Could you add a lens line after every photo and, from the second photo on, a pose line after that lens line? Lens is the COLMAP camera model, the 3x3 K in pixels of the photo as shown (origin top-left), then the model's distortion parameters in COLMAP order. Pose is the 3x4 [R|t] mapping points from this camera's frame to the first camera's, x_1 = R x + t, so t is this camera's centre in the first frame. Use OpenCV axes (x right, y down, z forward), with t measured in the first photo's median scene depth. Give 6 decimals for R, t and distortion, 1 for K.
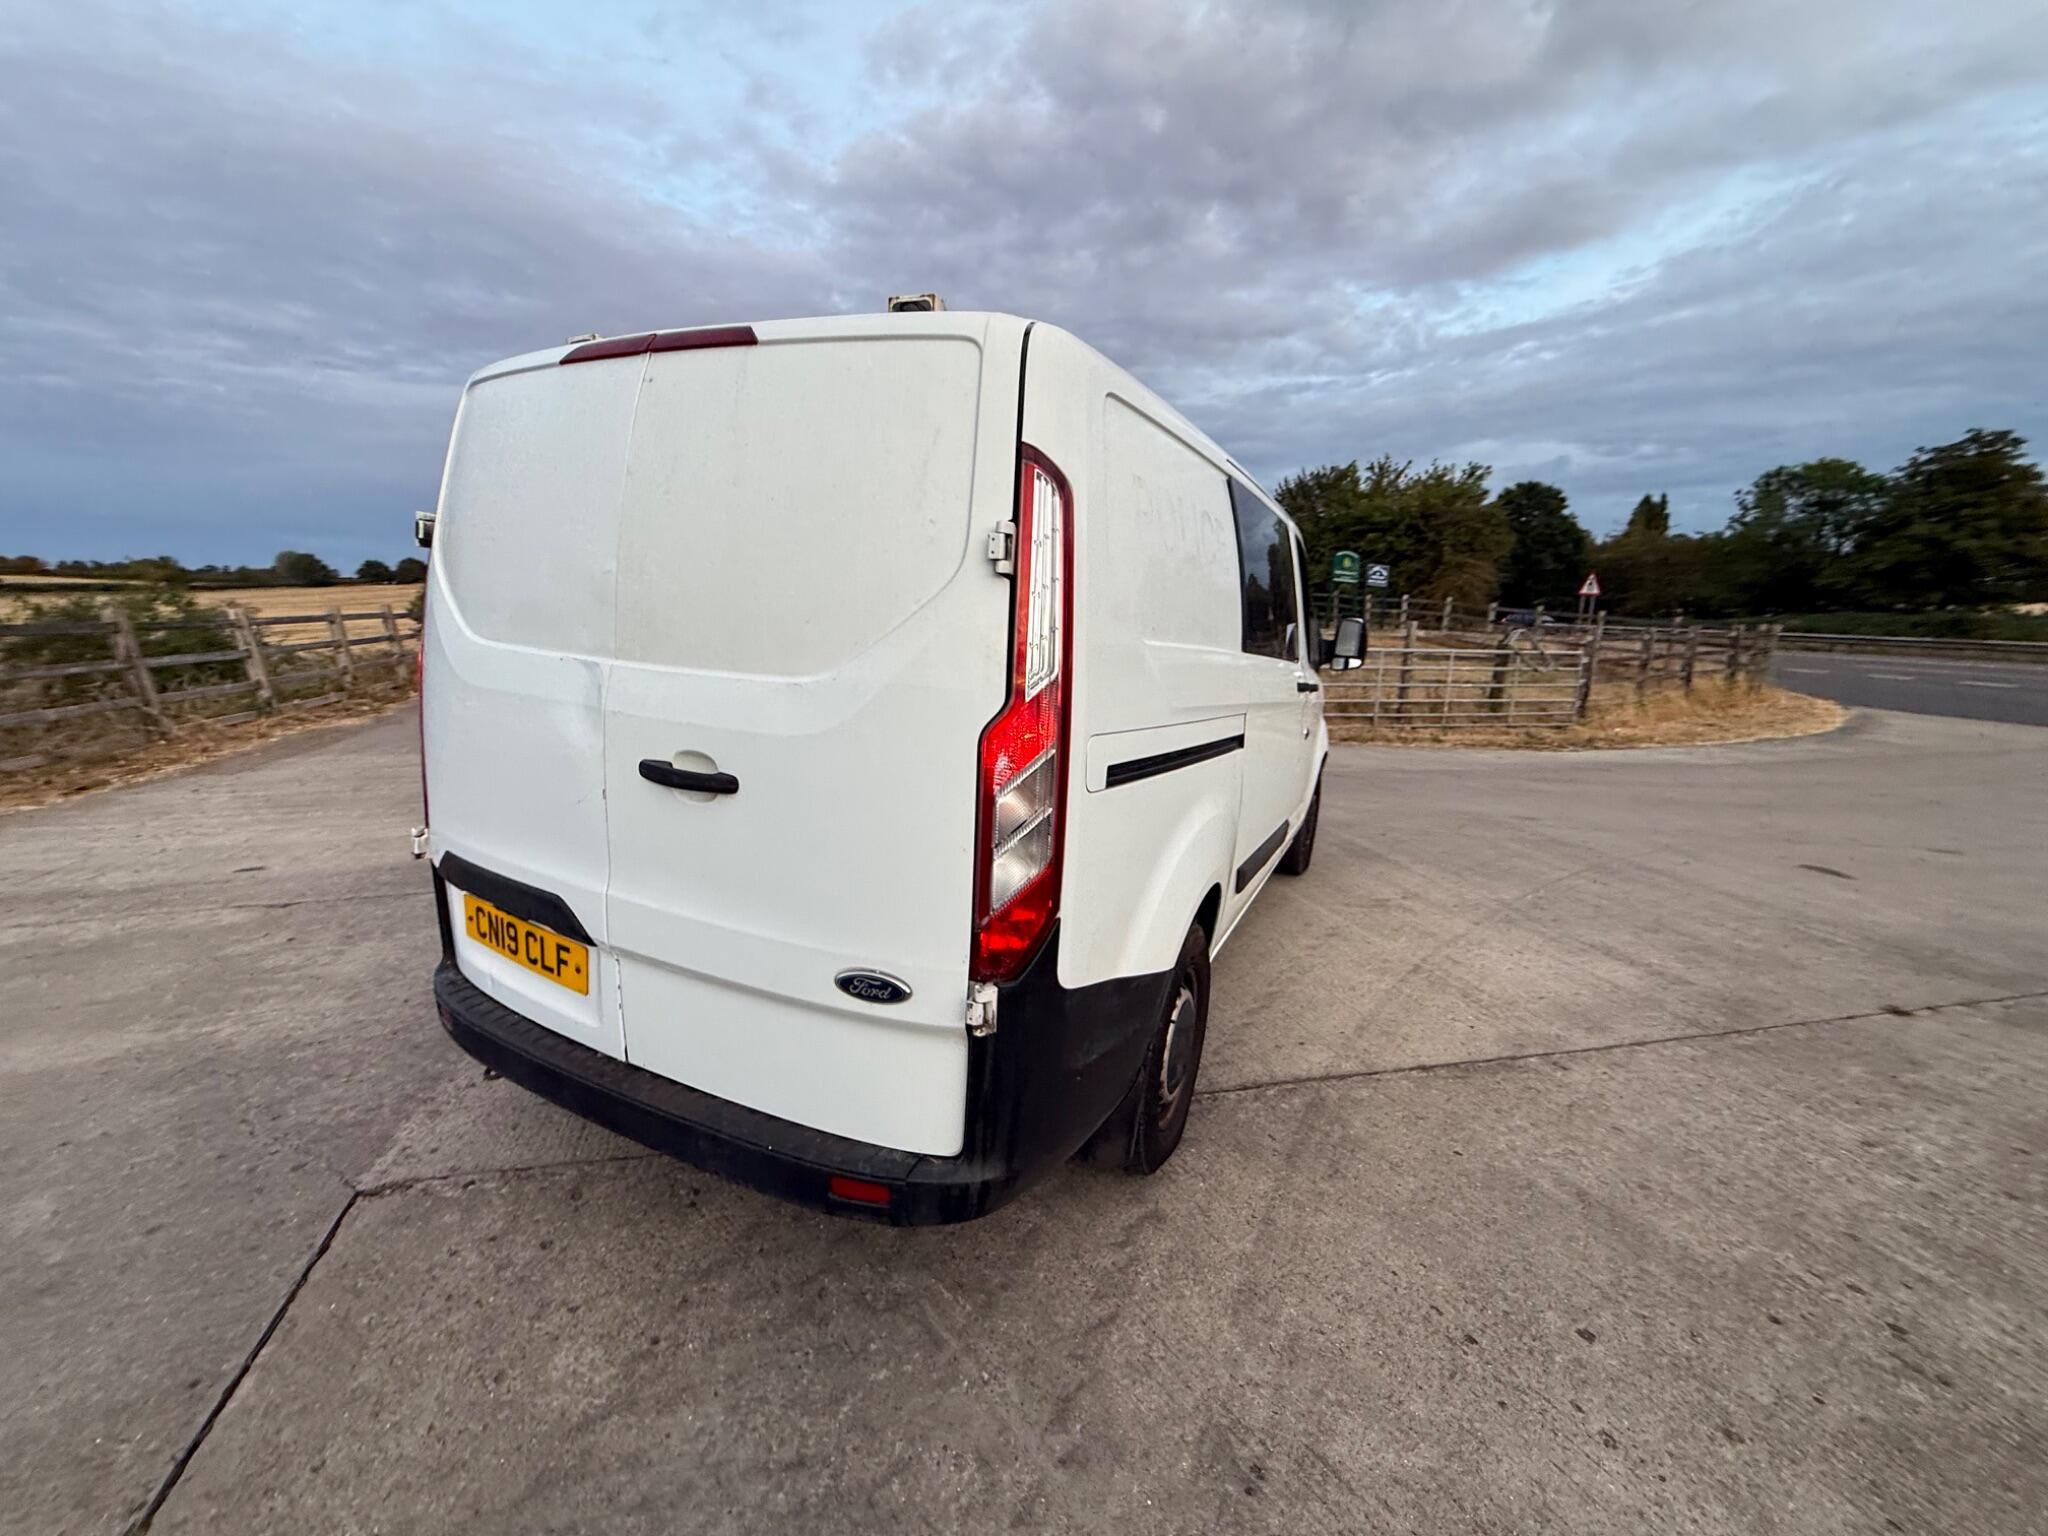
lens RADIAL K [[814.2, 0, 1019.2], [0, 814.2, 776.4], [0, 0, 1]] dist [-0.000590, -0.000084]
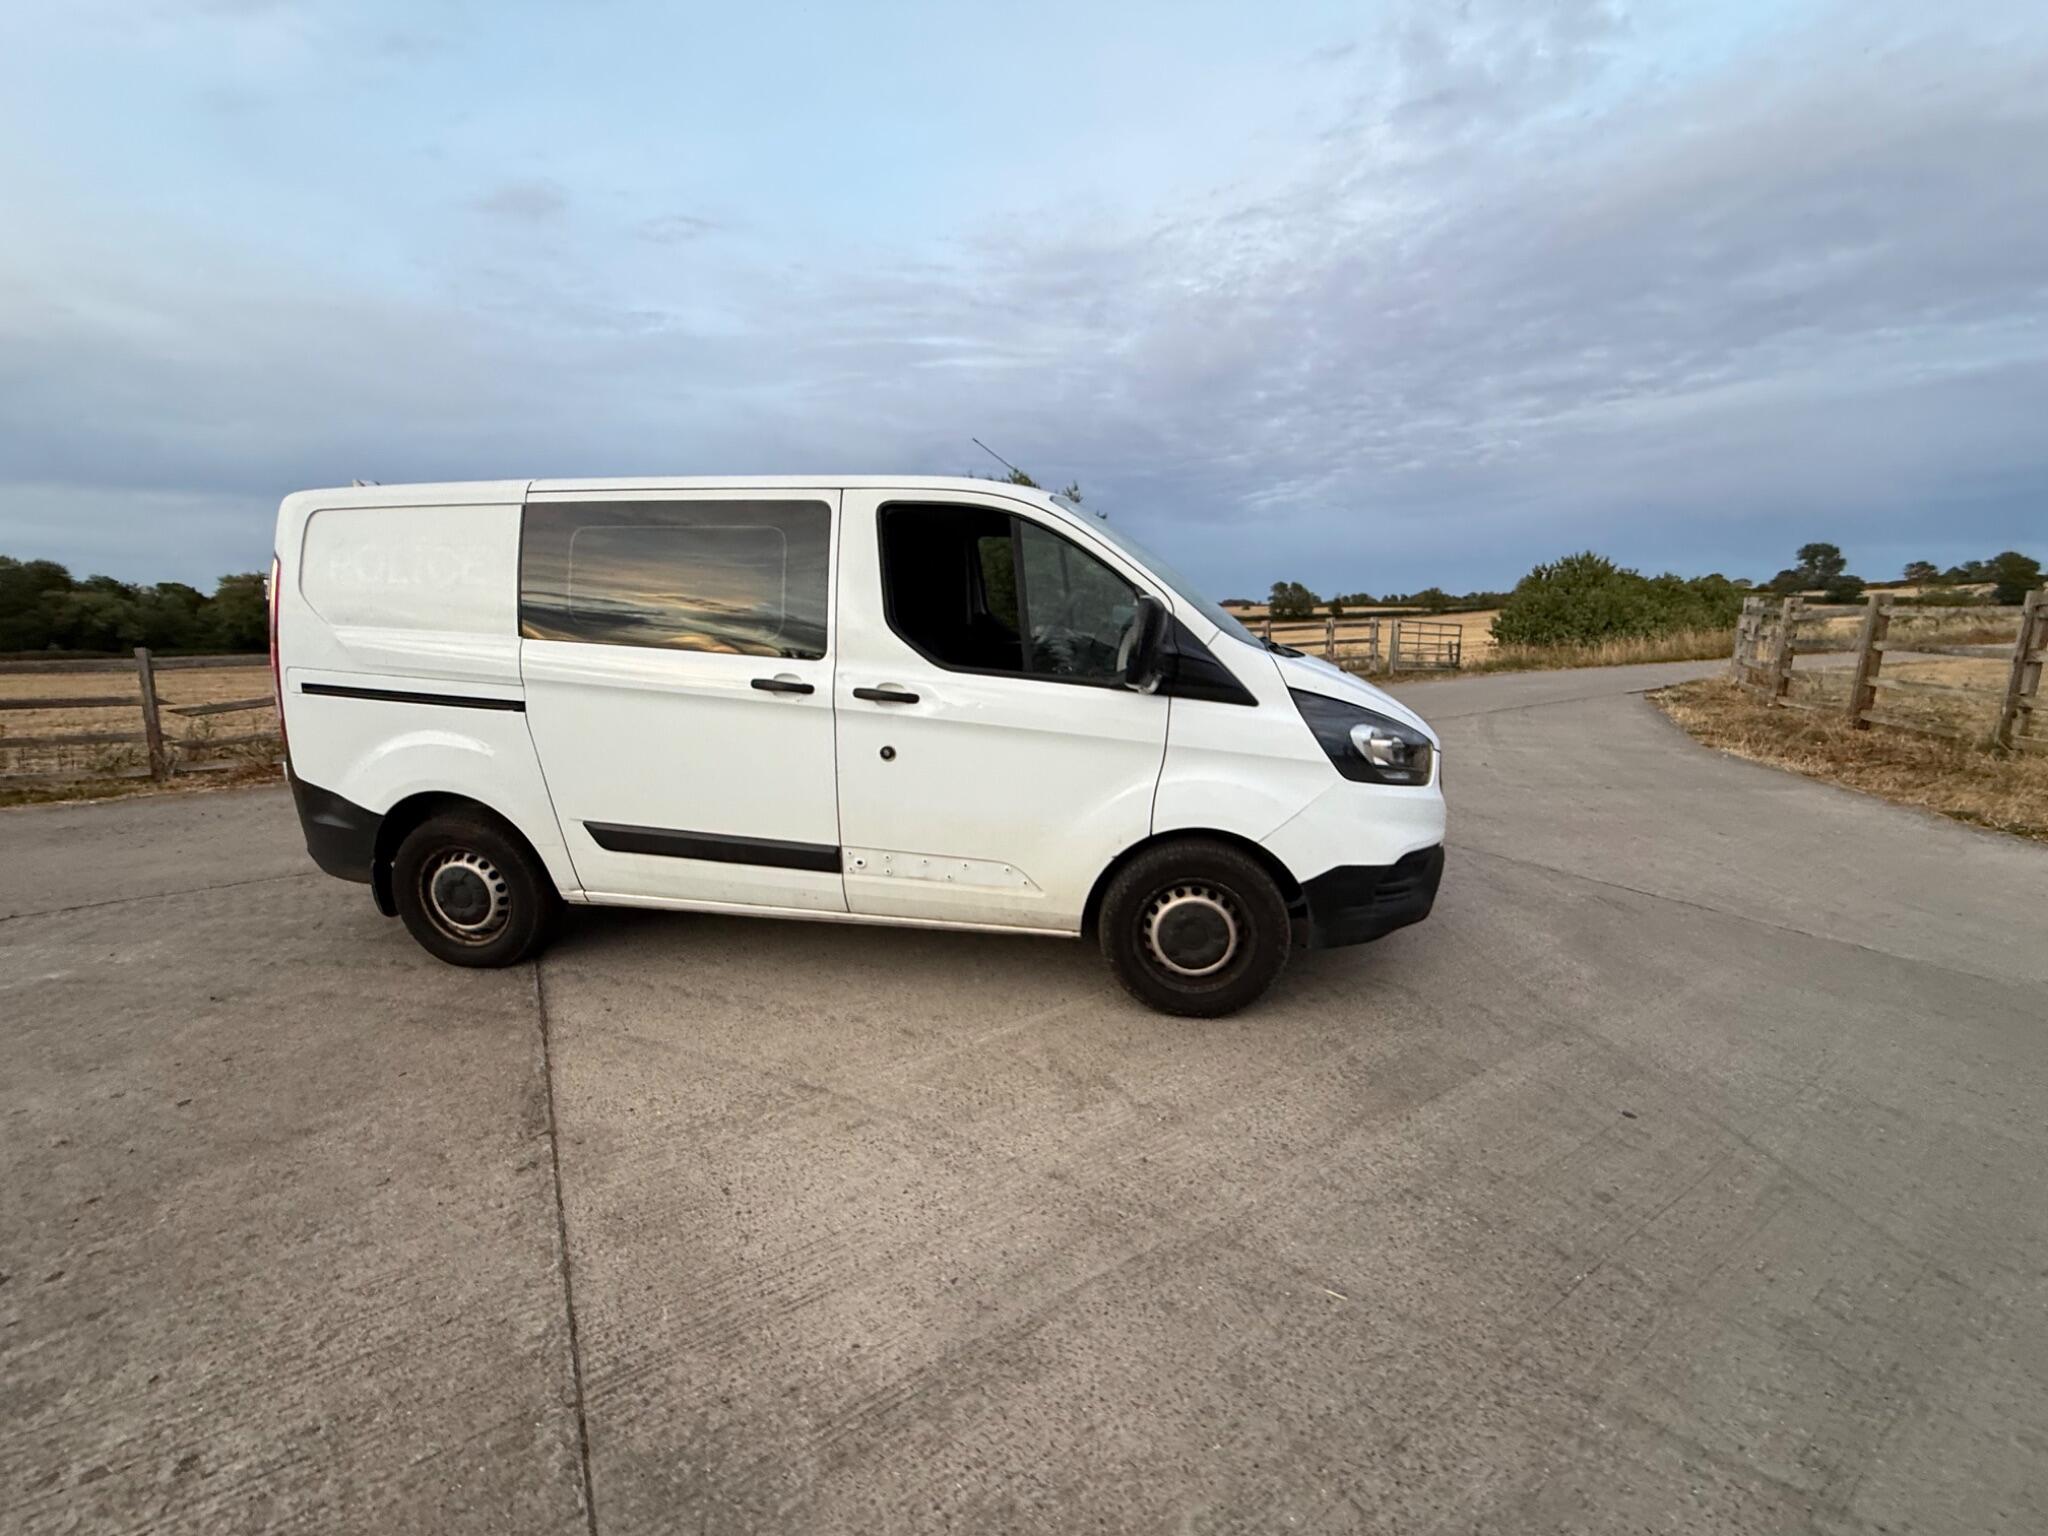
lens RADIAL K [[814.2, 0, 1019.3], [0, 814.2, 779.4], [0, 0, 1]] dist [-0.000590, -0.000084]
pose [[0.297189, 0.159202, -0.941453, 1.338522], [-0.174466, 0.978456, 0.110385, -0.161721], [0.938744, 0.131447, 0.318561, 1.033741]]
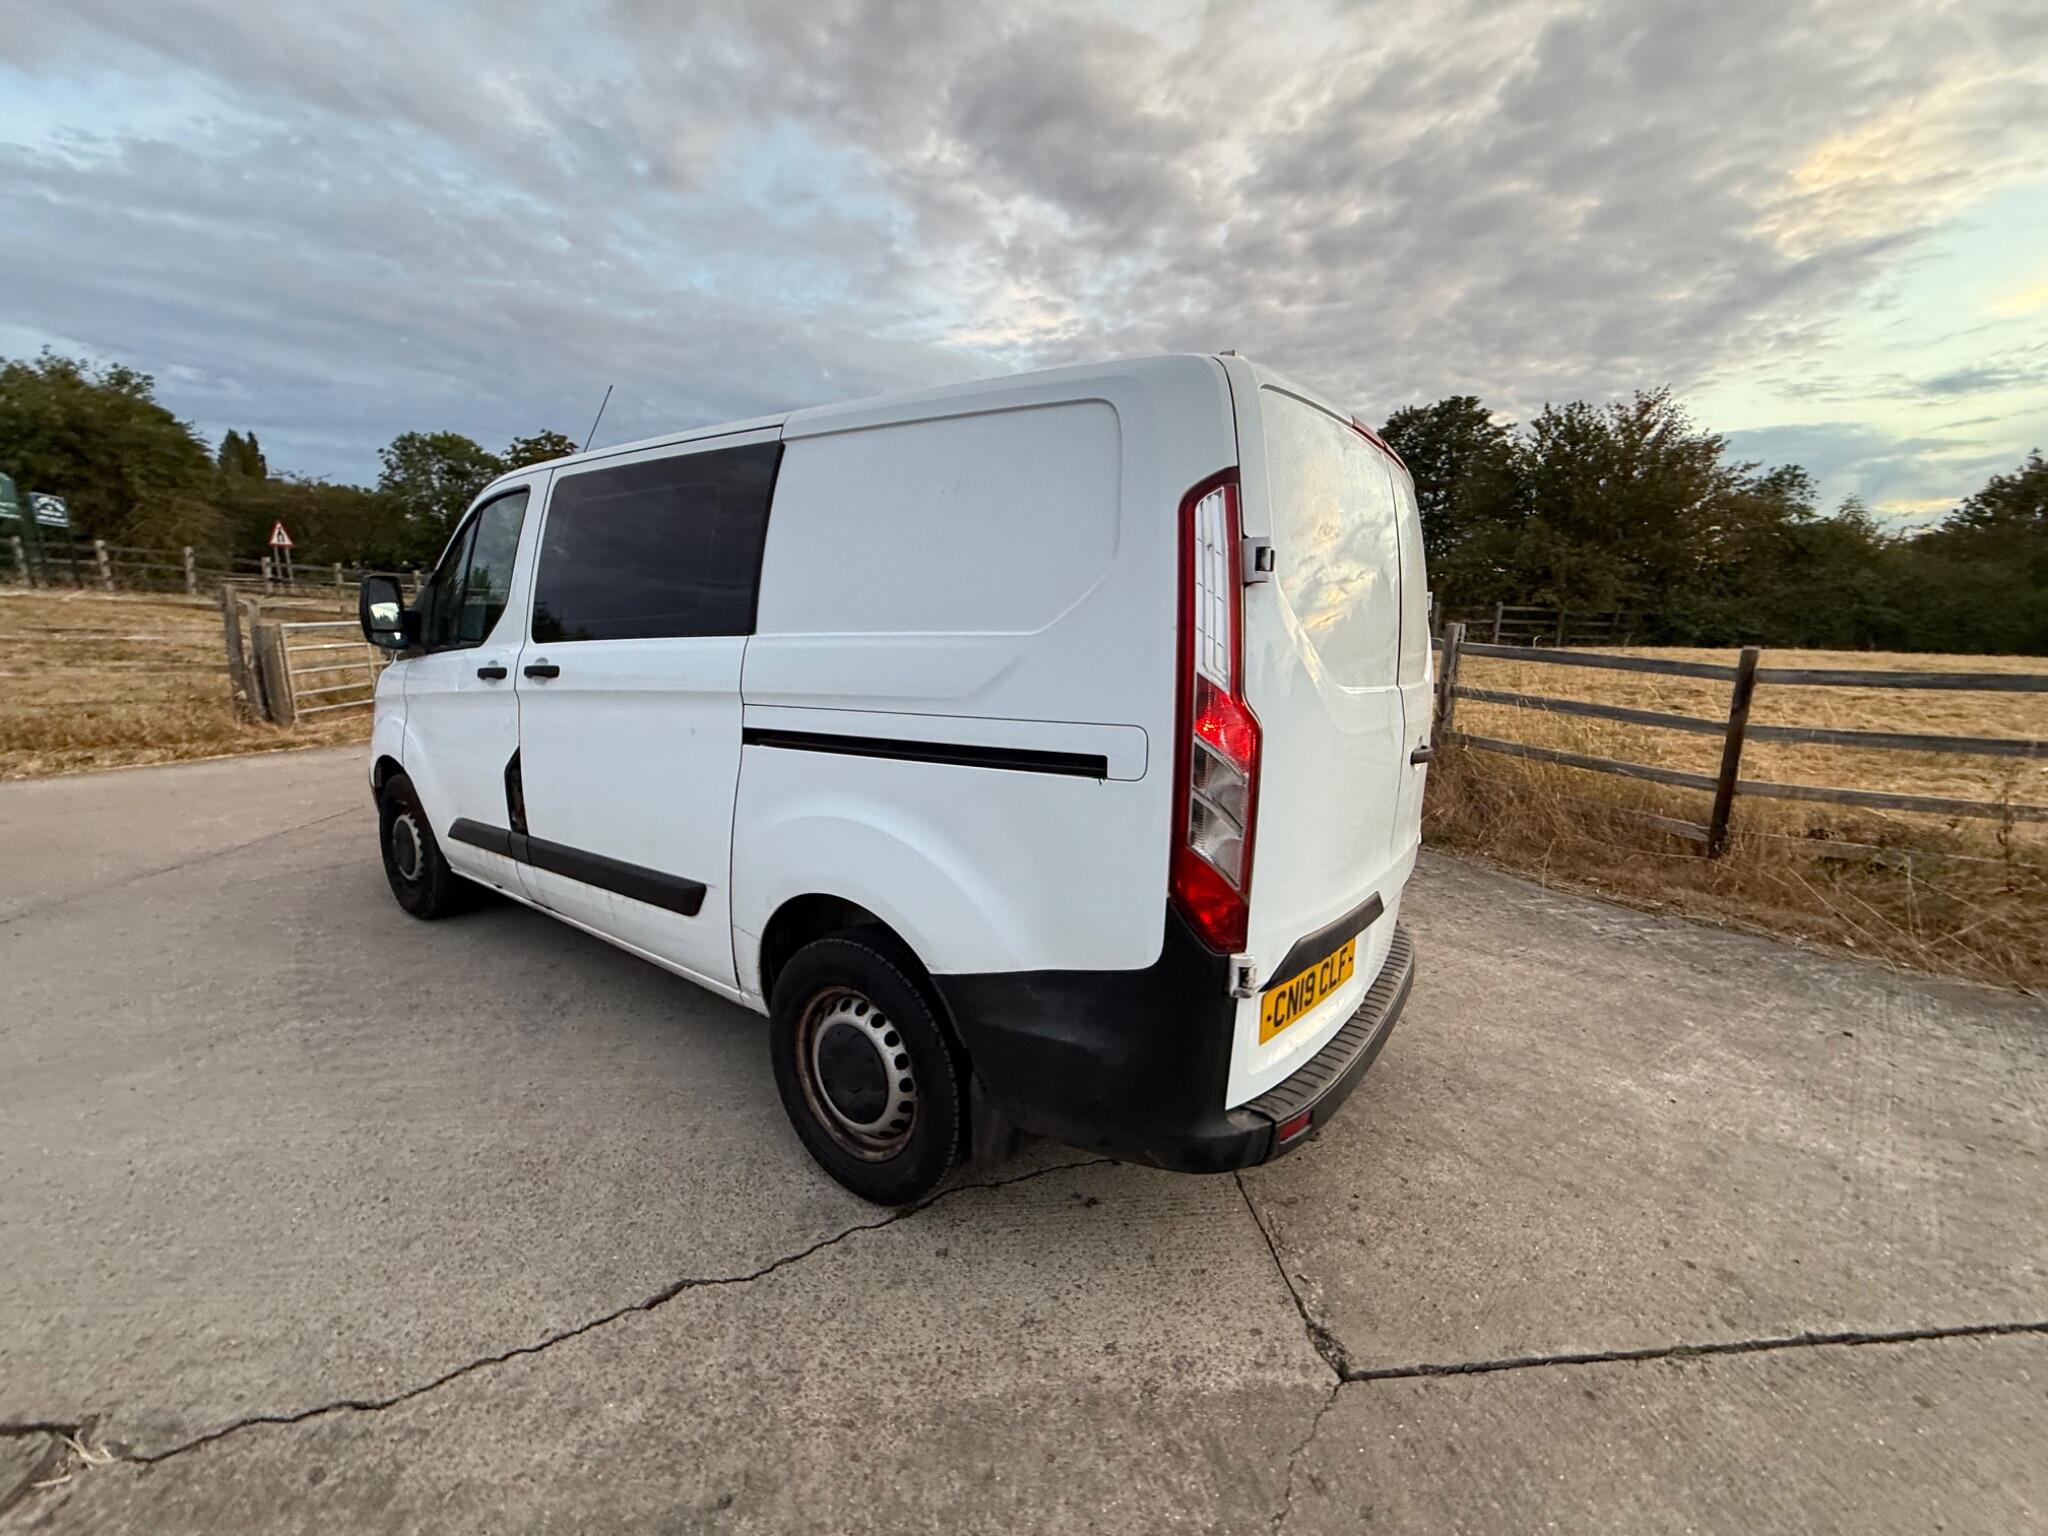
lens RADIAL K [[814.2, 0, 1019.5], [0, 814.2, 780.0], [0, 0, 1]] dist [-0.000590, -0.000084]
pose [[0.181478, -0.229830, 0.956161, -0.951708], [0.170993, 0.964870, 0.199469, -0.181729], [-0.968415, 0.127297, 0.214402, 0.666805]]
